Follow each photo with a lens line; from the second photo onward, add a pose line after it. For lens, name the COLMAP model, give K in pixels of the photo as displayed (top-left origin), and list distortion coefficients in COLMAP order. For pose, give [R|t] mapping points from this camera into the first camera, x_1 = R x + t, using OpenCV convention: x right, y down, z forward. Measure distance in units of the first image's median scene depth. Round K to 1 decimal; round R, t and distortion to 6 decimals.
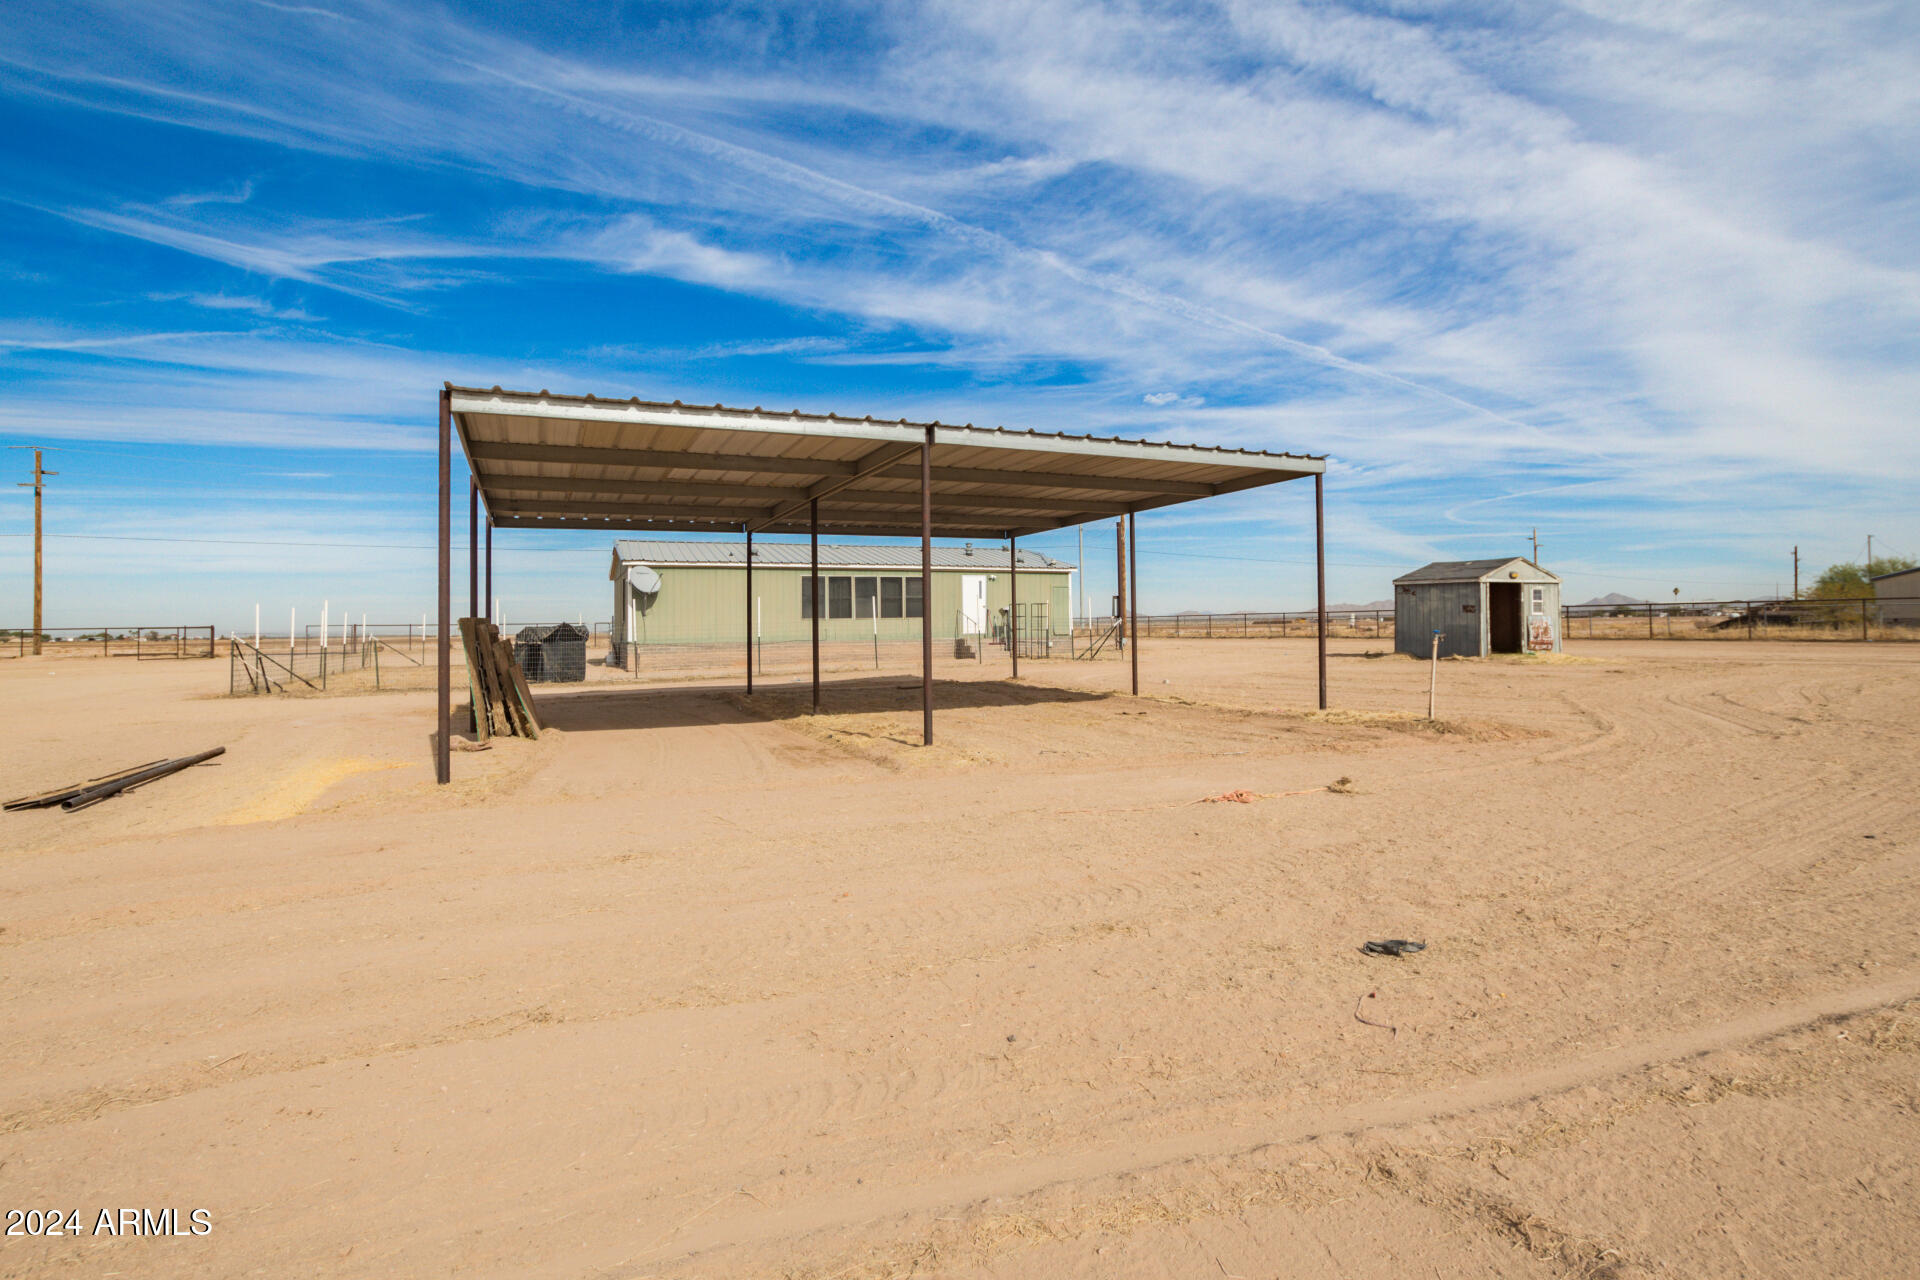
lens RADIAL K [[933.1, 0, 961.2], [0, 933.1, 625.1], [0, 0, 1]] dist [-0.020960, 0.004037]
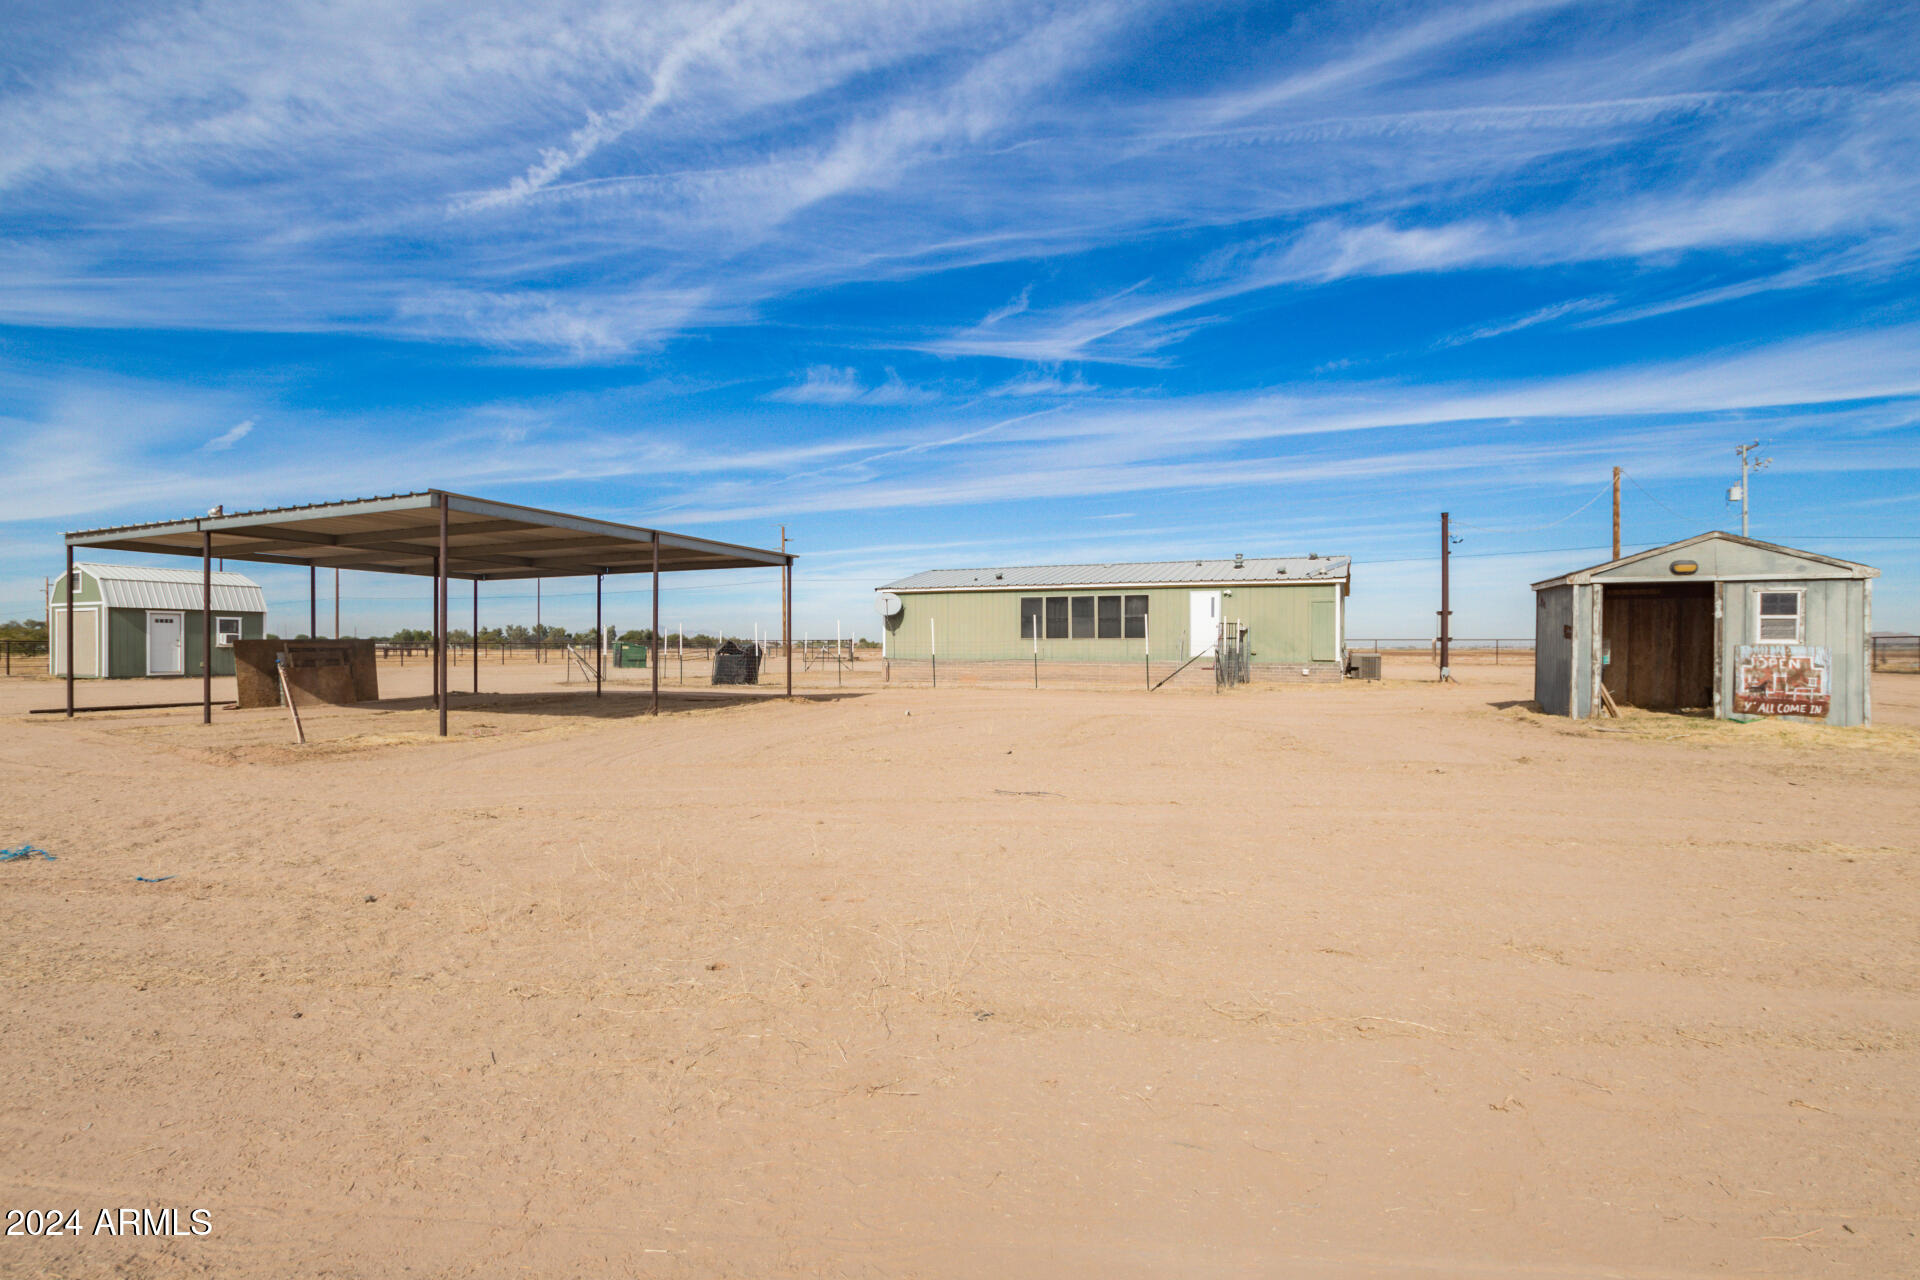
lens RADIAL K [[933.1, 0, 976.2], [0, 933.1, 678.4], [0, 0, 1]] dist [-0.020960, 0.004037]
pose [[0.667091, 0.040549, -0.743872, 0.145703], [-0.012368, 0.998983, 0.043364, -0.001847], [0.744874, -0.019728, 0.666914, 0.070688]]
